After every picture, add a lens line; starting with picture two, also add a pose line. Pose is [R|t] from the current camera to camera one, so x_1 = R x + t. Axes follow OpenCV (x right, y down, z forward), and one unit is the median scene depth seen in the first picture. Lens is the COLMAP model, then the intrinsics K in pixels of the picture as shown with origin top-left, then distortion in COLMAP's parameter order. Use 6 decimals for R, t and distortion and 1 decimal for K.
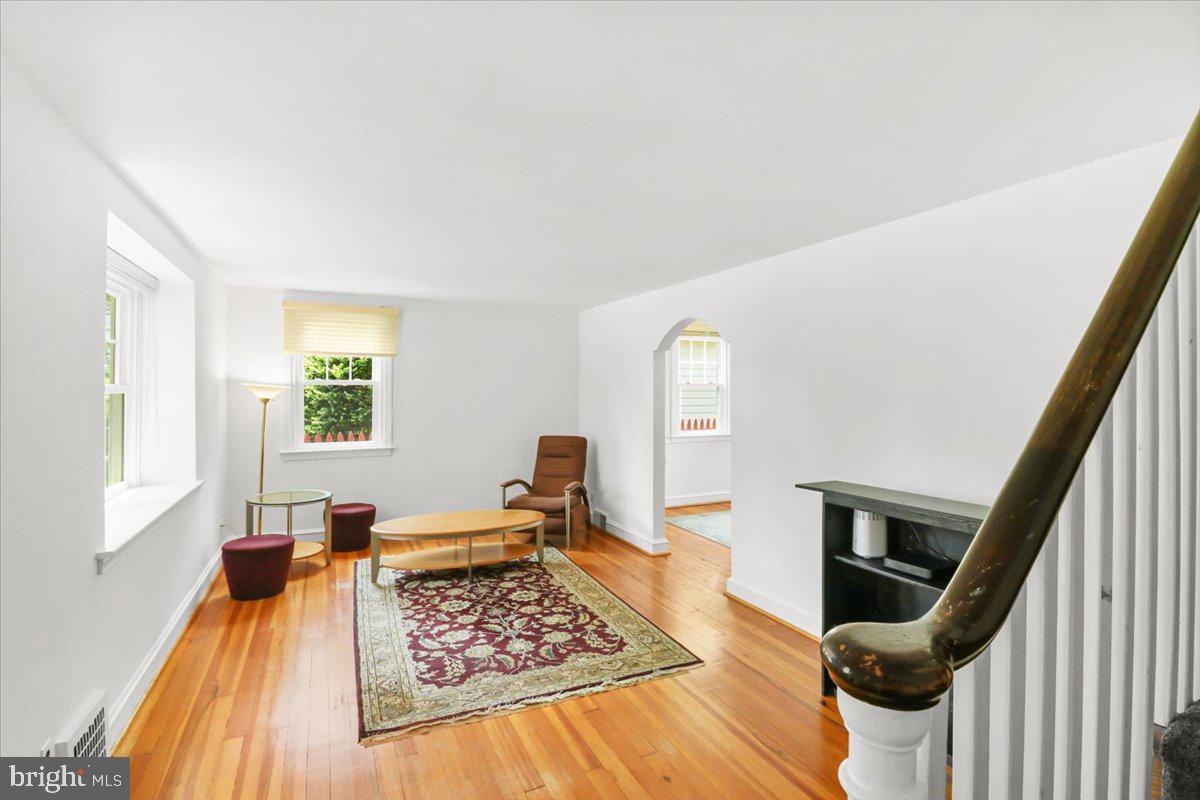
lens RADIAL K [[562.1, 0, 595.3], [0, 562.1, 392.1], [0, 0, 1]] dist [-0.001286, -0.008340]
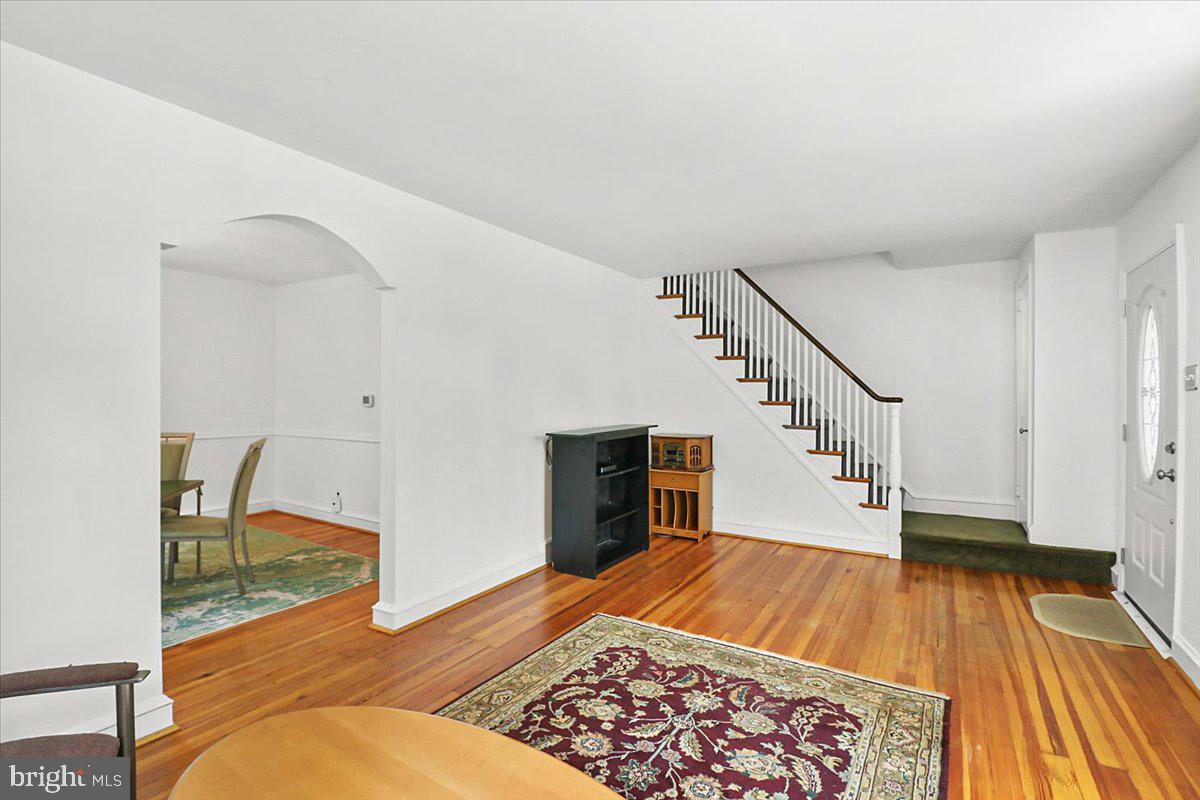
lens RADIAL K [[562.1, 0, 595.3], [0, 562.1, 392.1], [0, 0, 1]] dist [-0.001286, -0.008340]
pose [[-0.540280, -0.009081, 0.841436, -0.663596], [-0.003636, 0.999958, 0.008456, 0.050819], [-0.841478, 0.001509, -0.540290, 1.505947]]
